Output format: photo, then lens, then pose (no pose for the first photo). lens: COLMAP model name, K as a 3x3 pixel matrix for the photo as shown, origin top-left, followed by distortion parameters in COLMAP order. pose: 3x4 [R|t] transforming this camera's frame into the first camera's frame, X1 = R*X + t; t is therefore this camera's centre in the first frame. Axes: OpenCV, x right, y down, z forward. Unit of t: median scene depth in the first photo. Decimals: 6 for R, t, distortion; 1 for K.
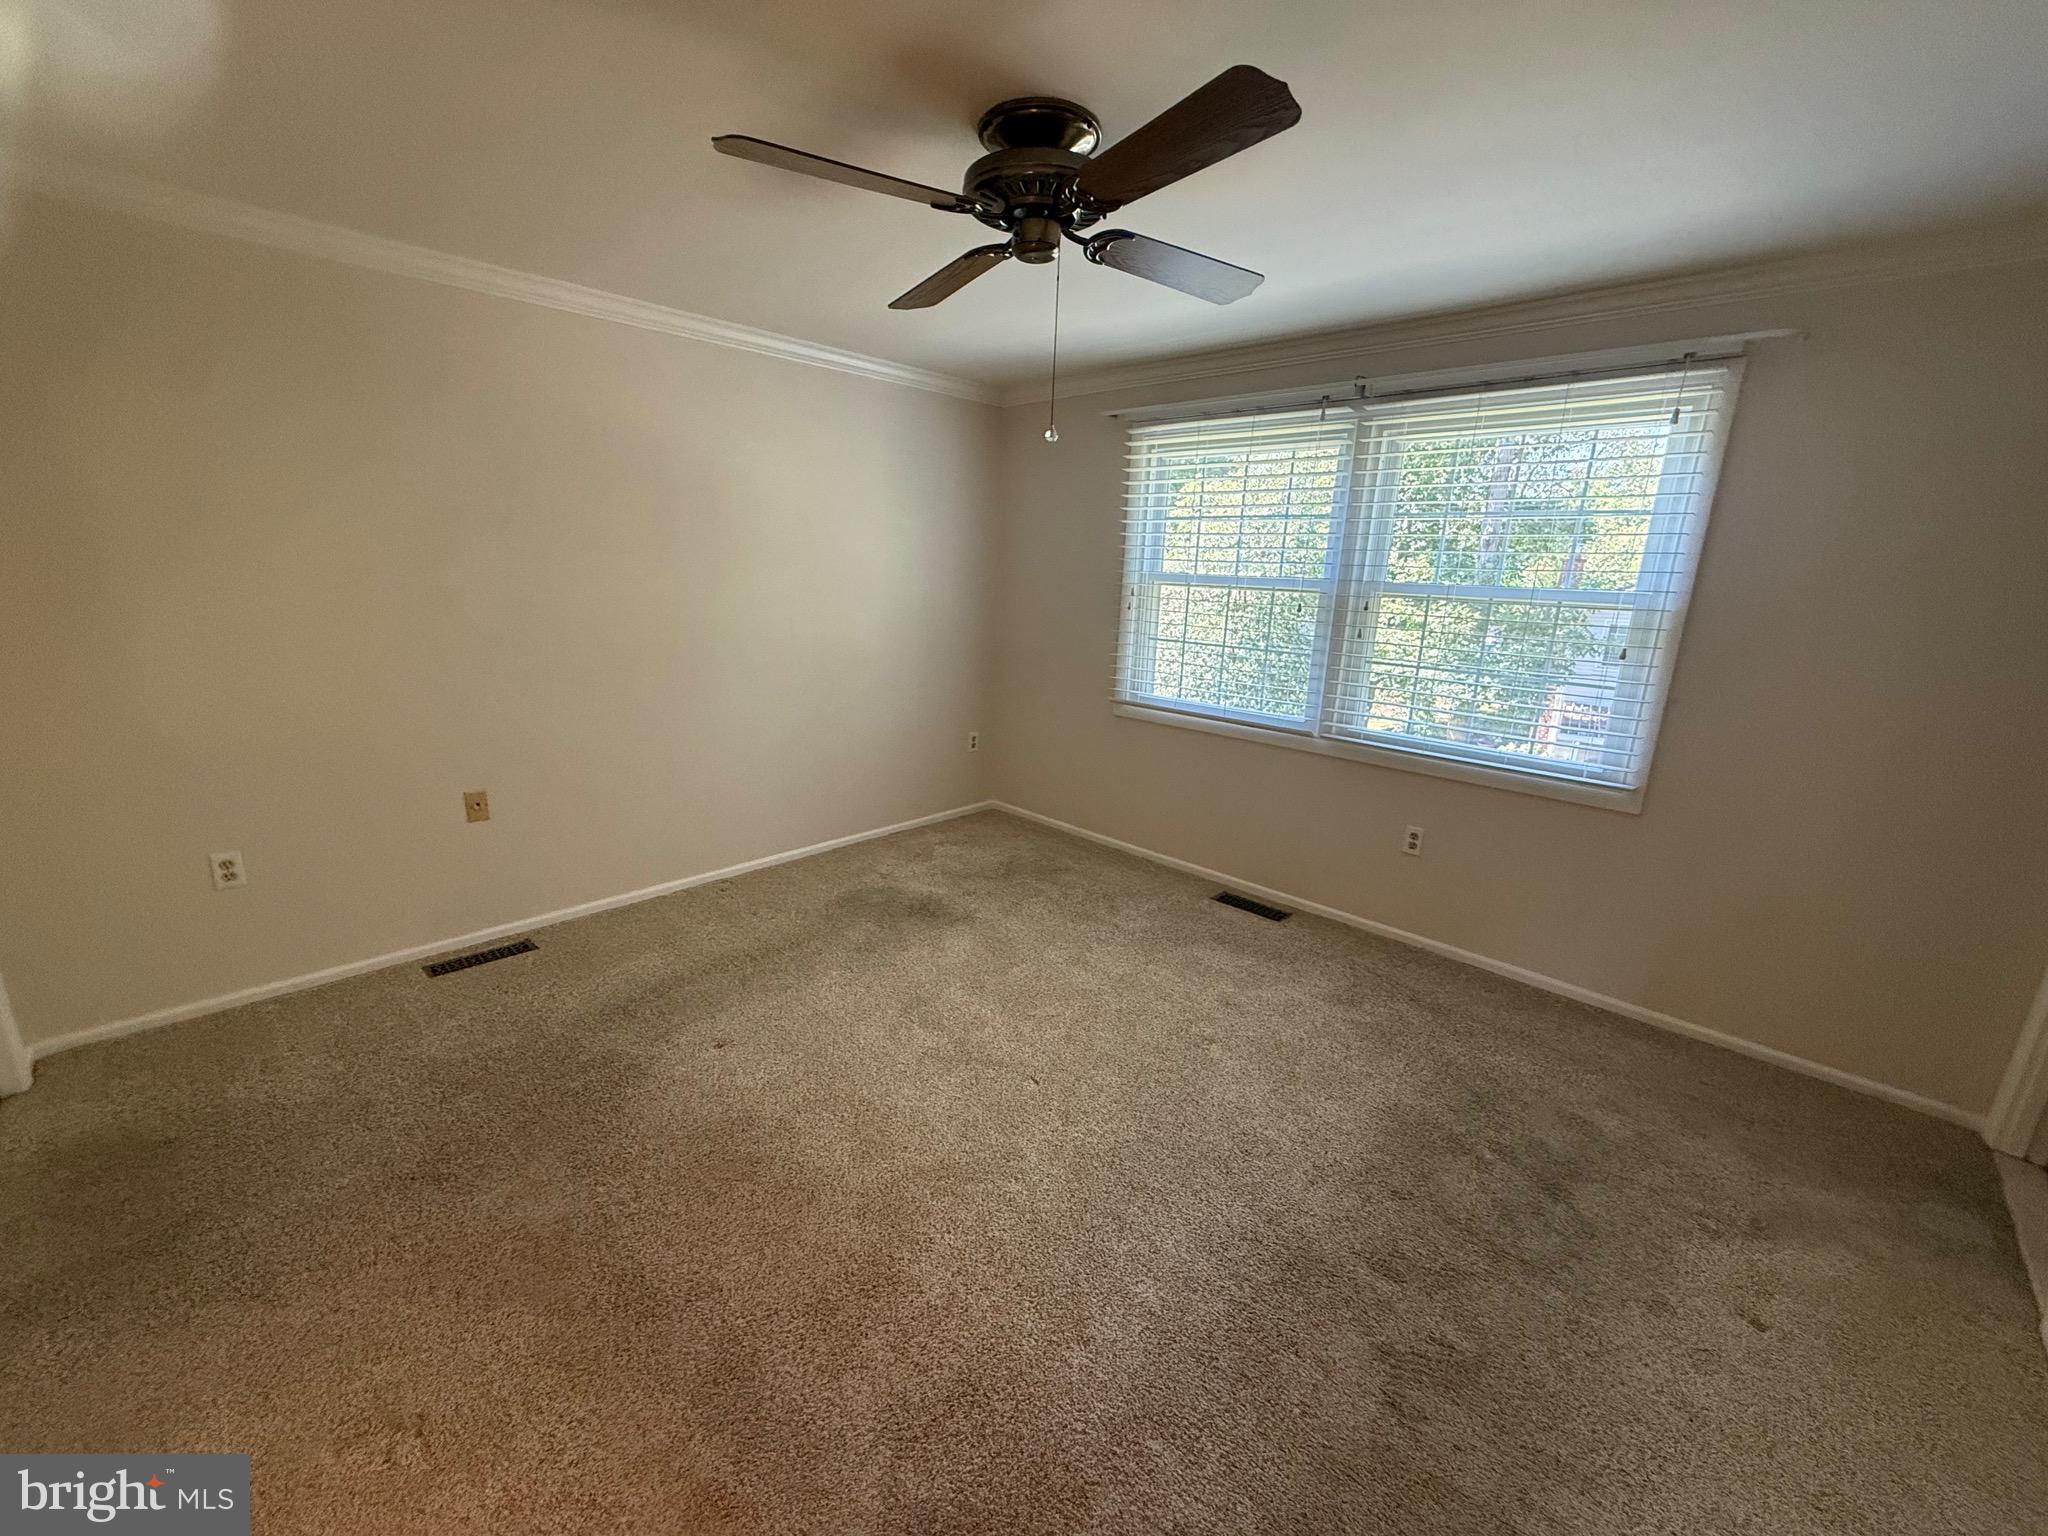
lens RADIAL K [[819.5, 0, 1021.1], [0, 819.5, 771.5], [0, 0, 1]] dist [-0.001540, 0.000575]
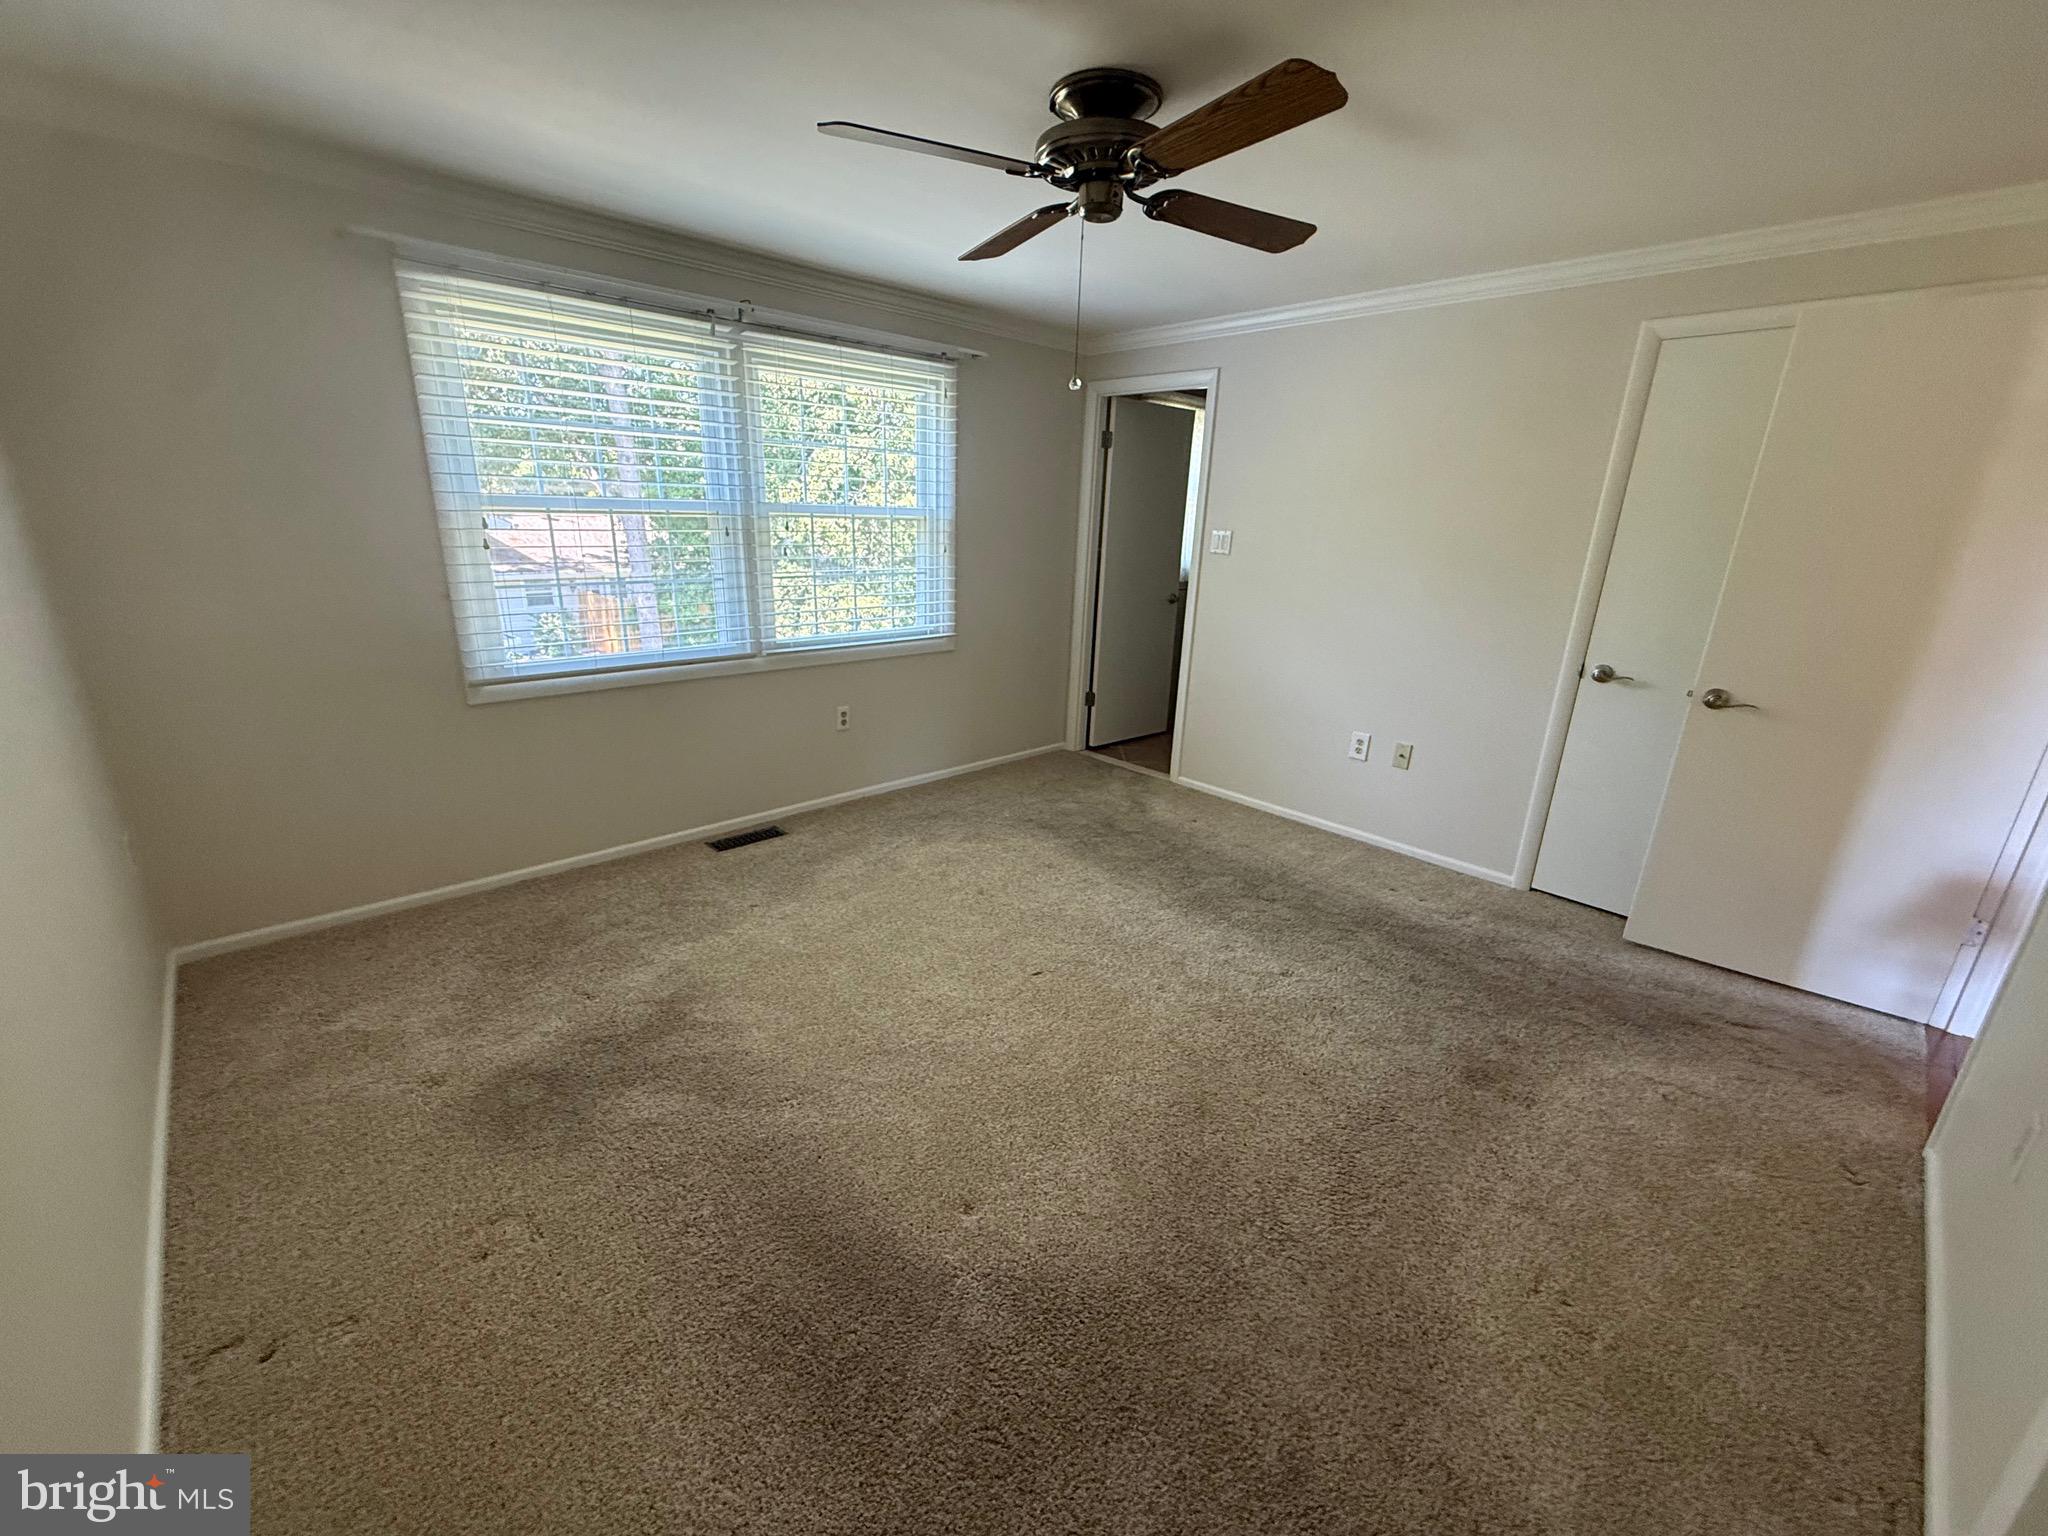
lens RADIAL K [[819.5, 0, 1021.2], [0, 819.5, 768.6], [0, 0, 1]] dist [-0.001540, 0.000575]
pose [[0.042881, -0.333794, 0.941670, -0.695927], [0.217308, 0.923088, 0.317311, -0.178628], [-0.975161, 0.191026, 0.112119, 0.619026]]
